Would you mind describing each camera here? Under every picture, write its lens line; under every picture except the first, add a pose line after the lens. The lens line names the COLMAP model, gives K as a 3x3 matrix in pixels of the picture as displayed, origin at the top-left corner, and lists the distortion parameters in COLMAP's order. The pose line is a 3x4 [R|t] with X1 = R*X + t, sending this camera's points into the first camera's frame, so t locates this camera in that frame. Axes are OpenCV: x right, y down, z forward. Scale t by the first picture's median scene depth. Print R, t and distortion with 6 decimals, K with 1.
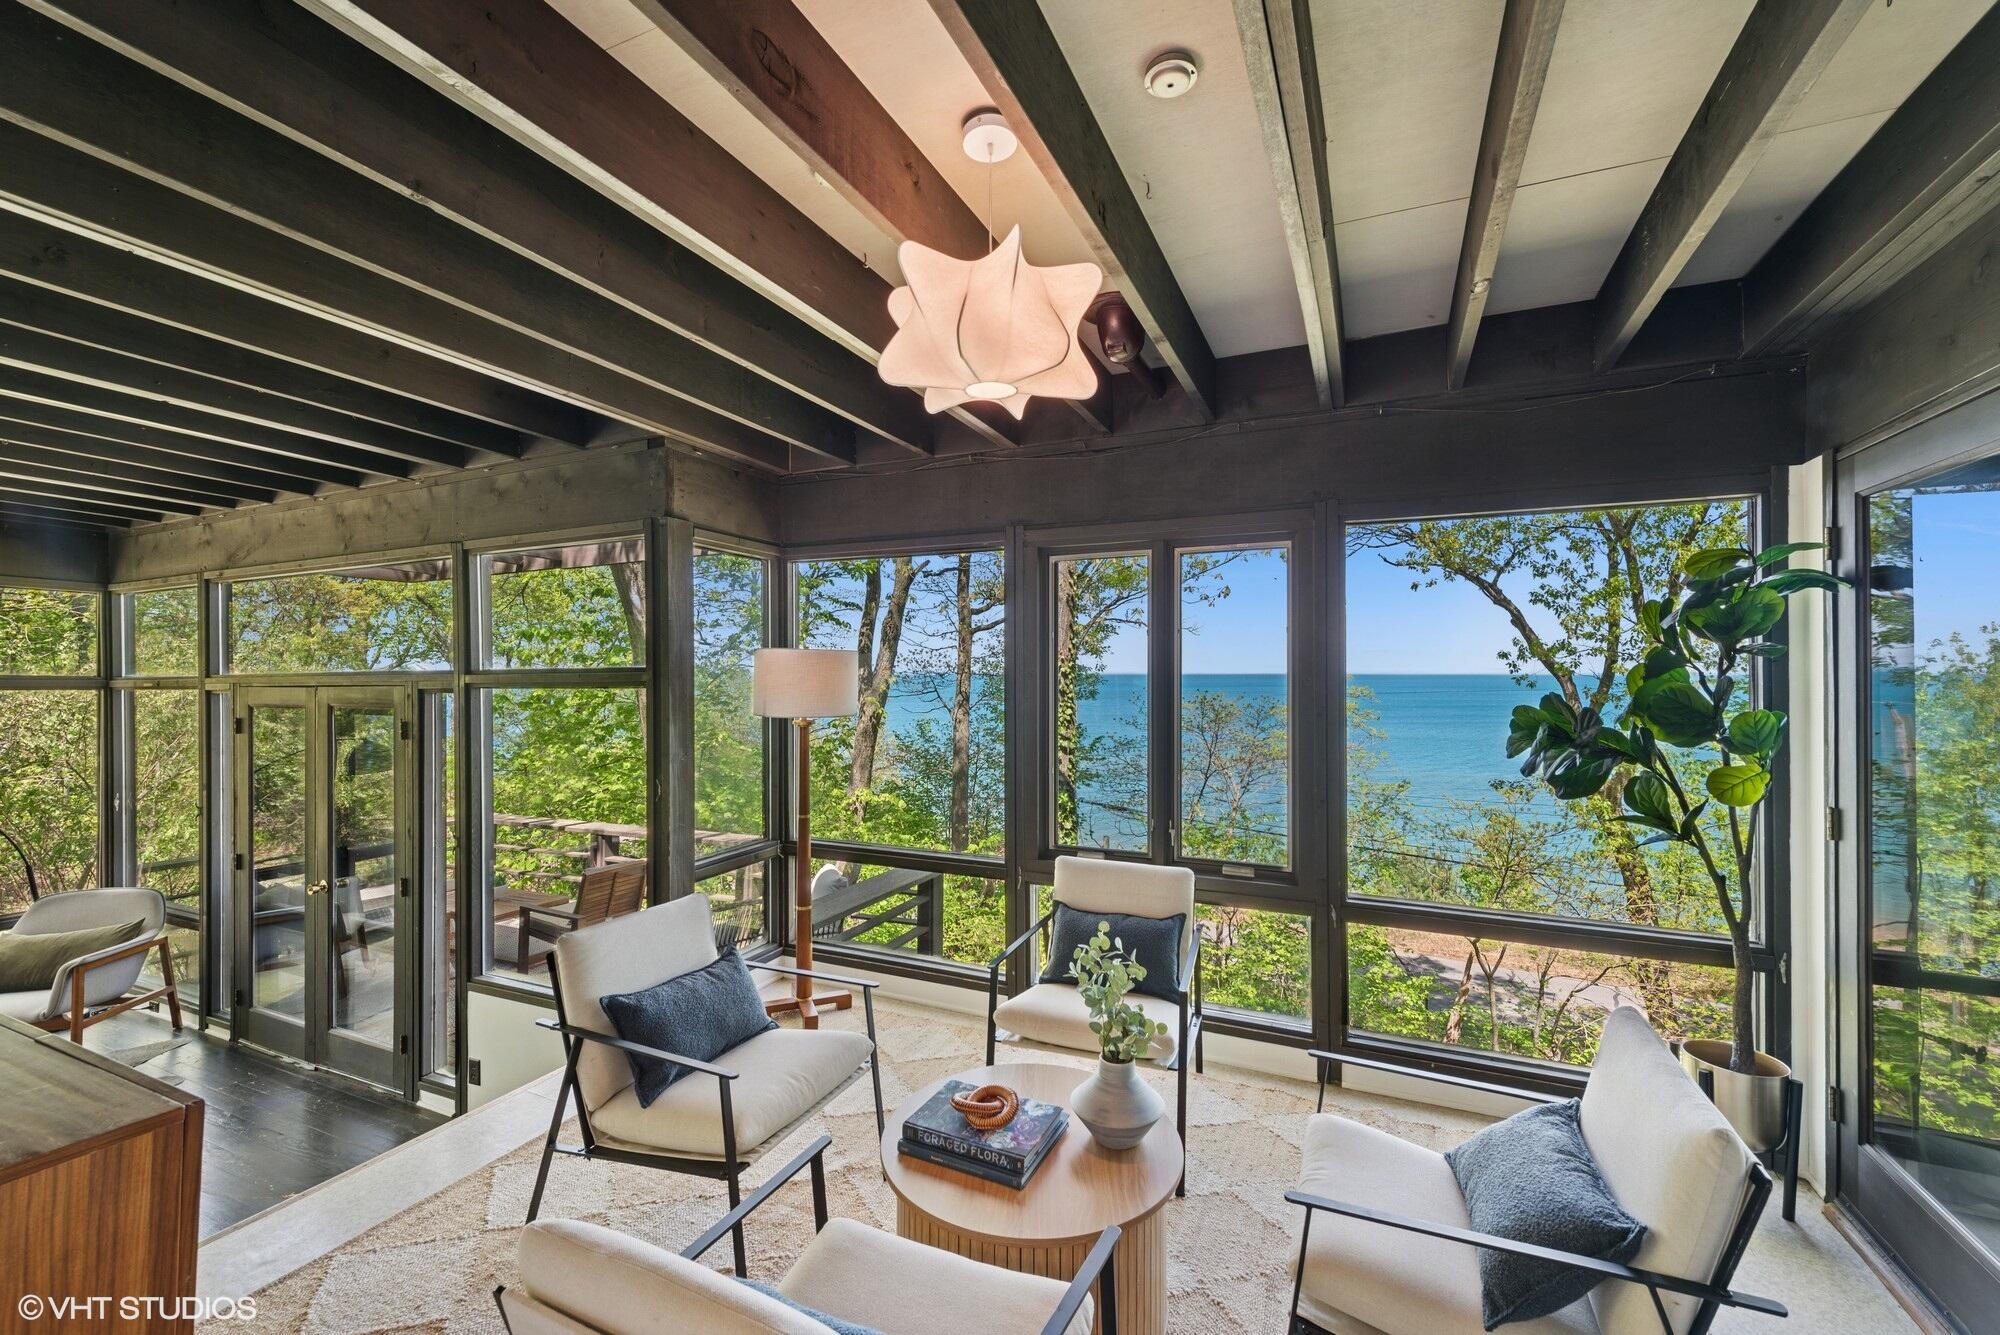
lens RADIAL K [[833.6, 0, 996.2], [0, 833.6, 667.7], [0, 0, 1]] dist [0.001225, 0.000238]
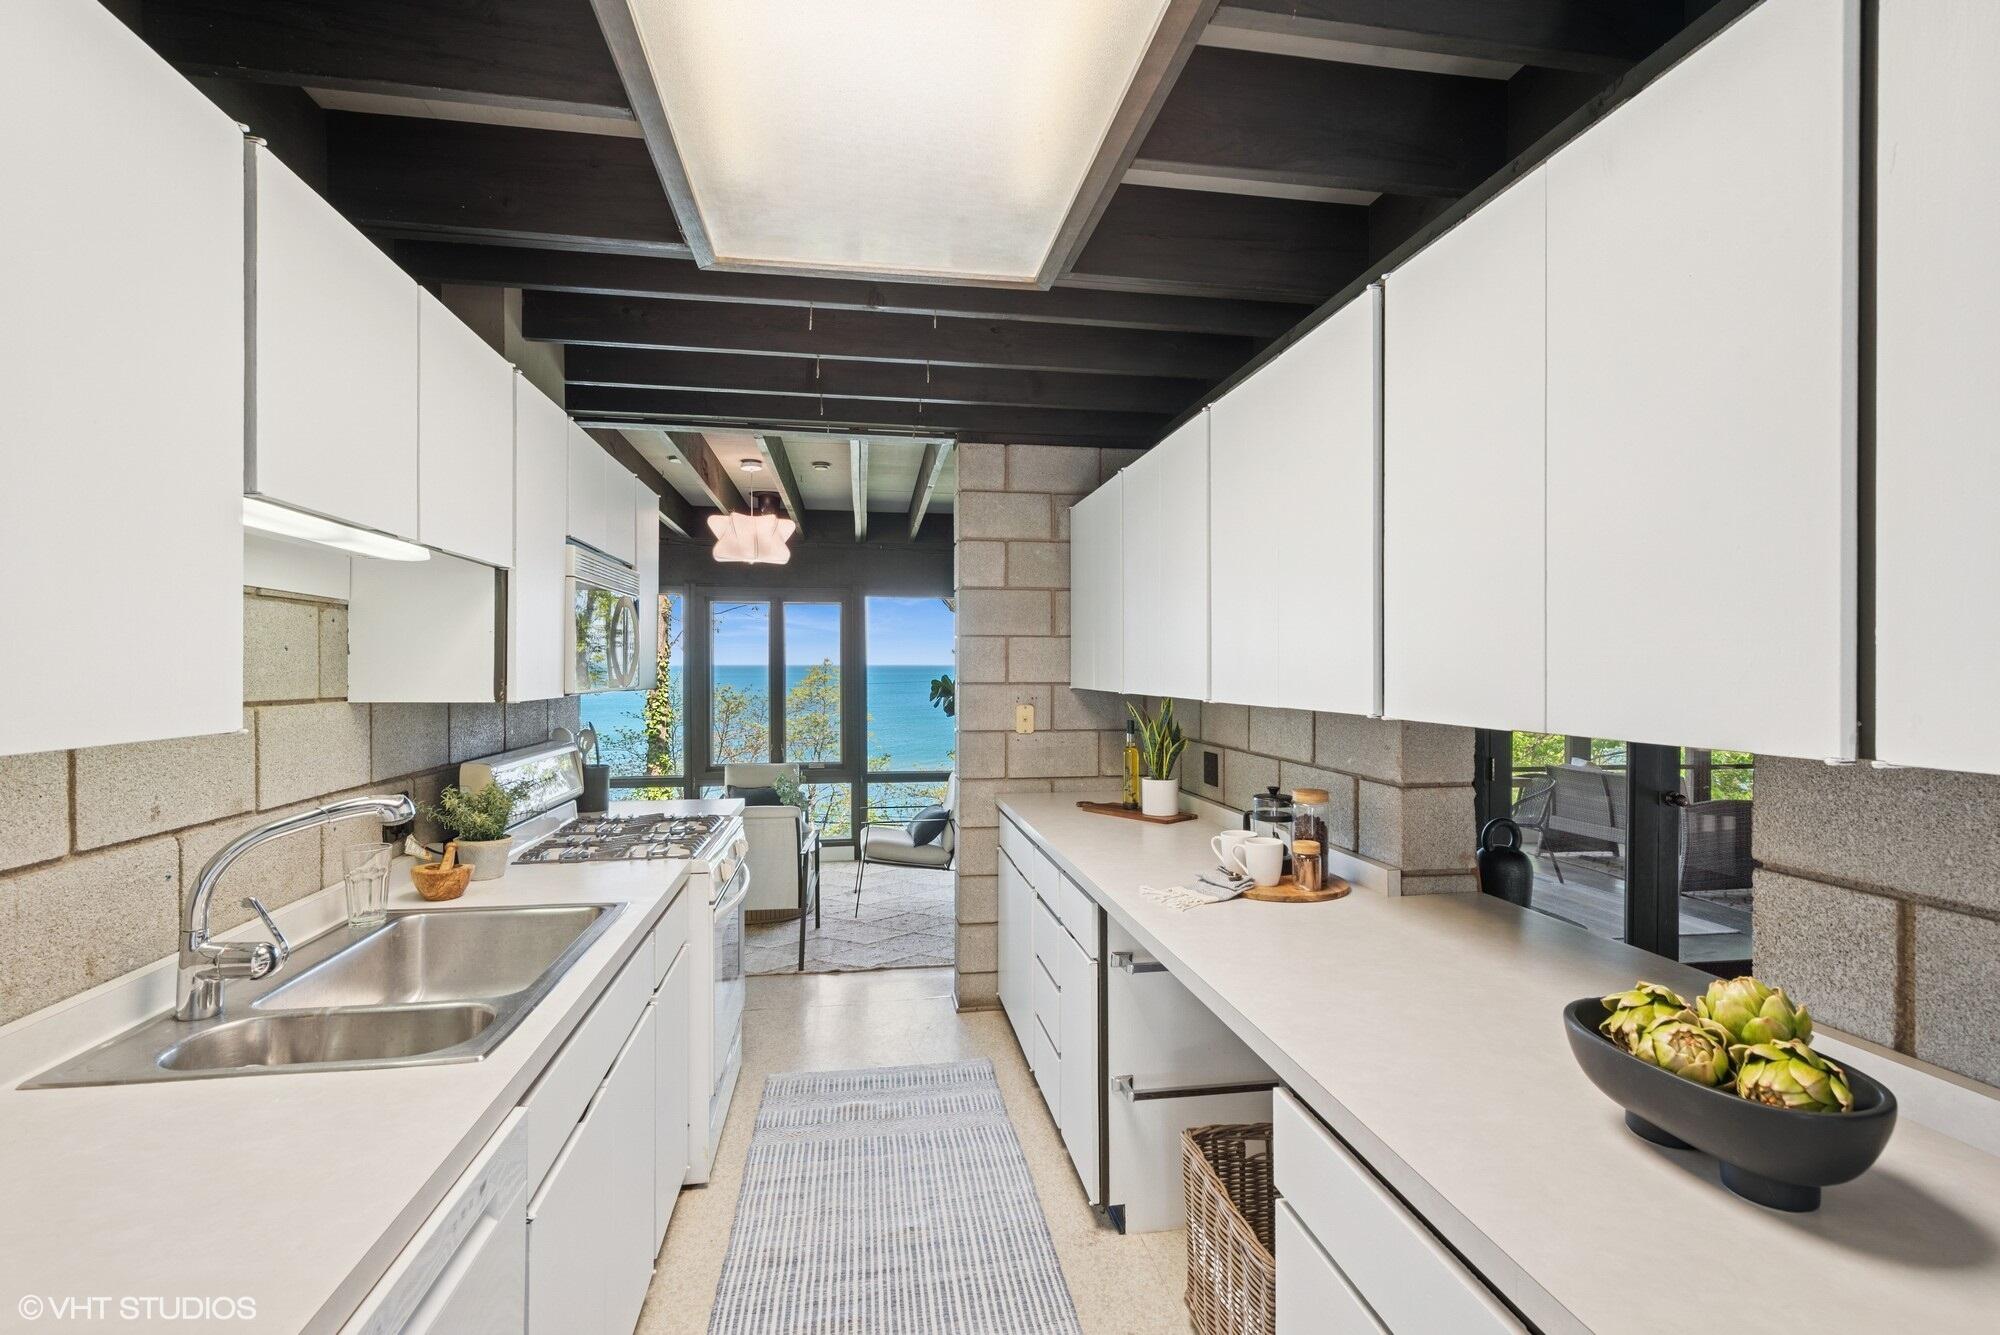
lens RADIAL K [[878.1, 0, 1003.0], [0, 878.1, 667.7], [0, 0, 1]] dist [-0.013321, -0.001047]
pose [[0.839678, 0.002011, 0.543081, -0.508989], [-0.008038, 0.999930, 0.008726, -0.014301], [-0.543025, -0.011692, 0.839635, -1.072025]]
